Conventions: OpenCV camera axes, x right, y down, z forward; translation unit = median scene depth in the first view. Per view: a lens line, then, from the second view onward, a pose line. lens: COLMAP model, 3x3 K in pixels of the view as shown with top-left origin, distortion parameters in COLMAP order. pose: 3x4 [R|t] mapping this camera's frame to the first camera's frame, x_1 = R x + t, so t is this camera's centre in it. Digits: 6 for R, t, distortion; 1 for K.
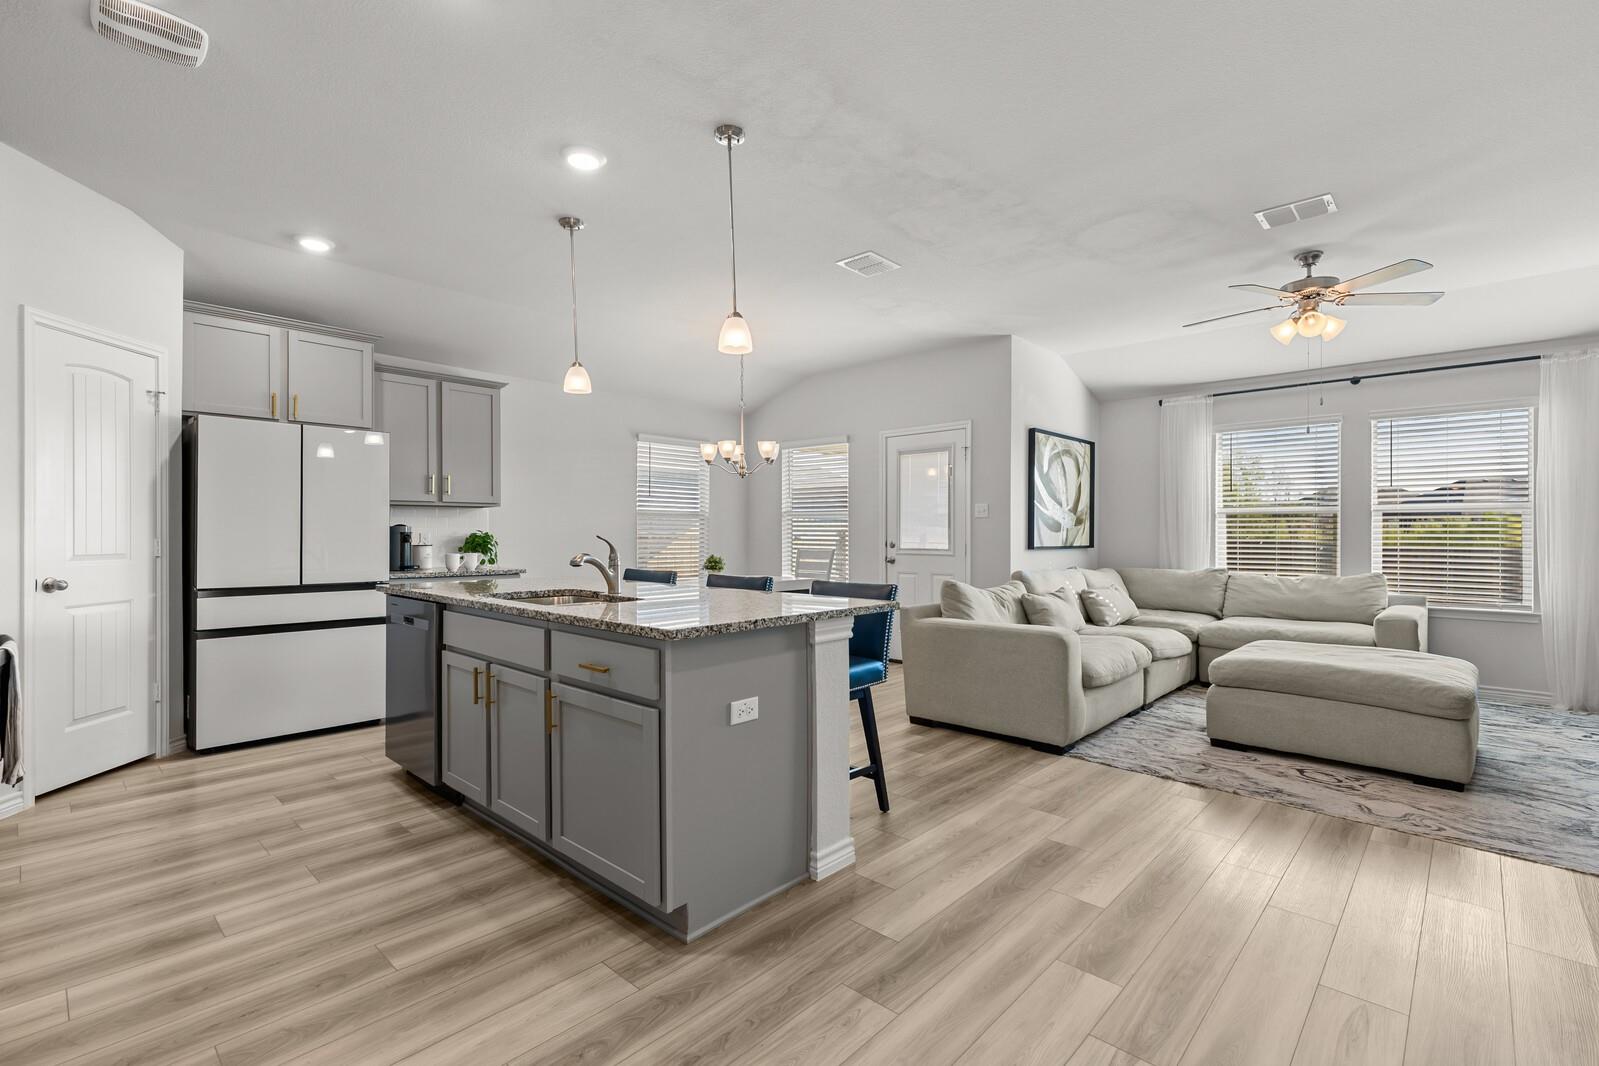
lens RADIAL K [[722.2, 0, 793.0], [0, 722.2, 533.7], [0, 0, 1]] dist [0.000617, 0.001256]
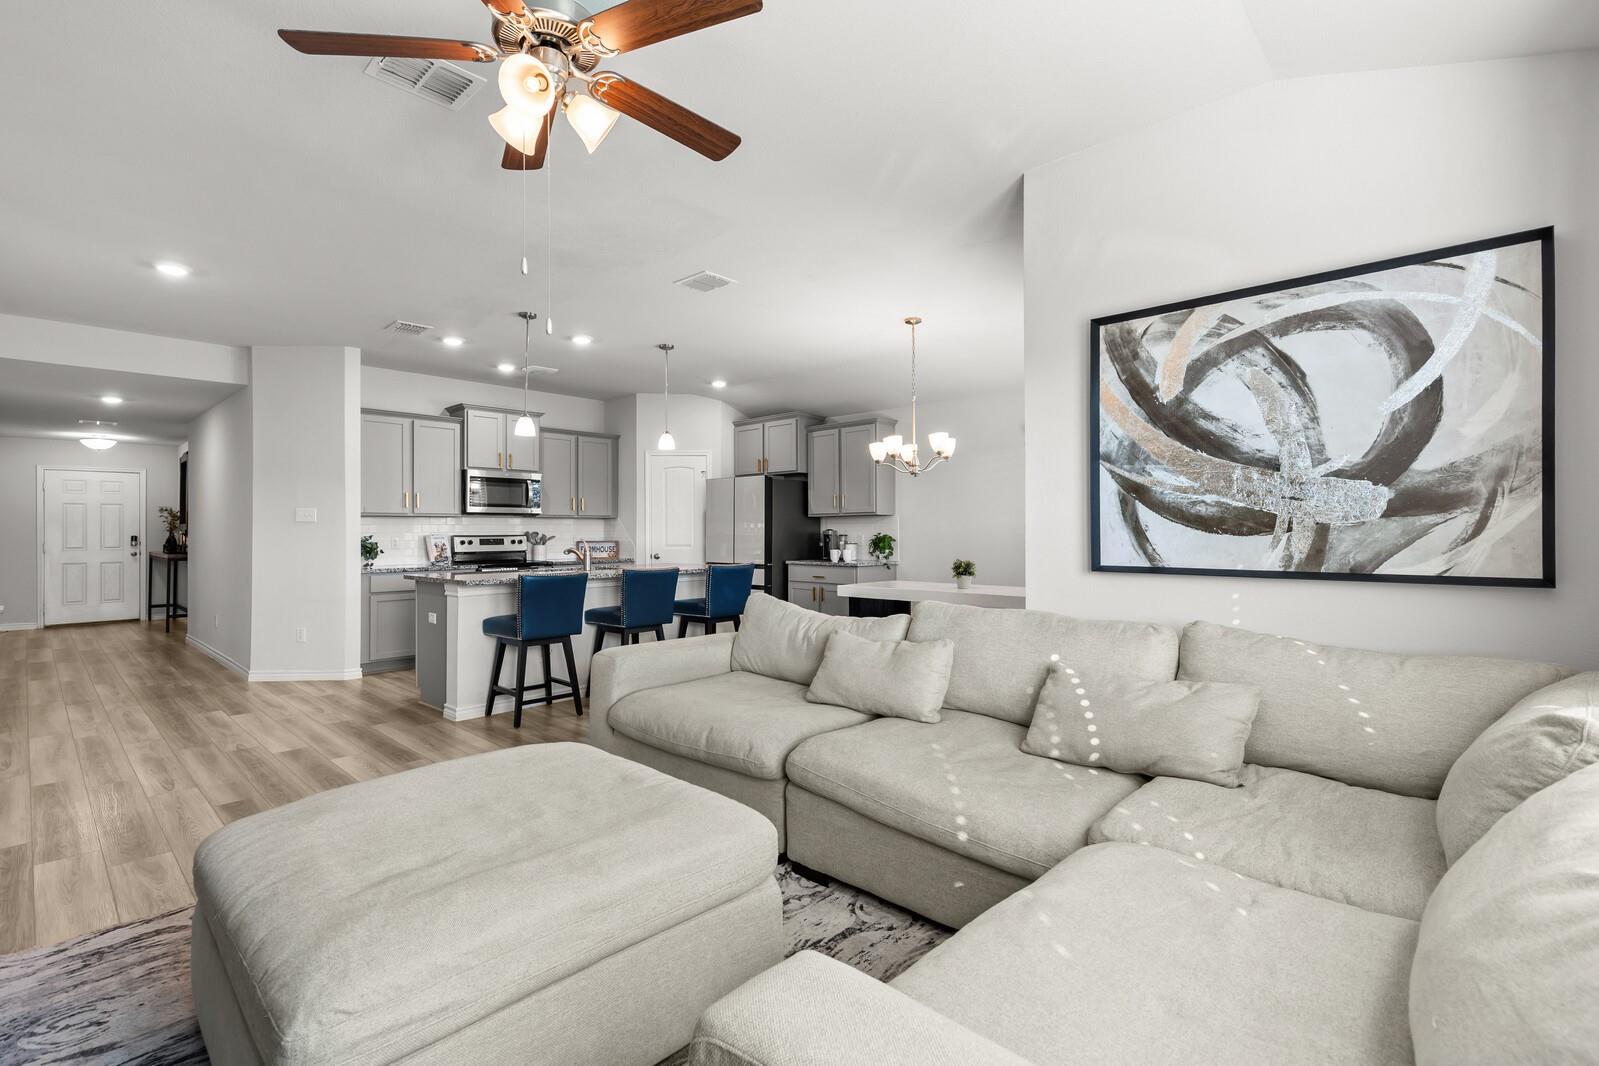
lens RADIAL K [[722.2, 0, 793.0], [0, 722.2, 533.7], [0, 0, 1]] dist [0.000617, 0.001256]
pose [[0.001661, -0.003207, -0.999993, 0.960082], [0.001445, 0.999994, -0.003205, -0.002462], [0.999998, -0.001440, 0.001666, 0.939149]]
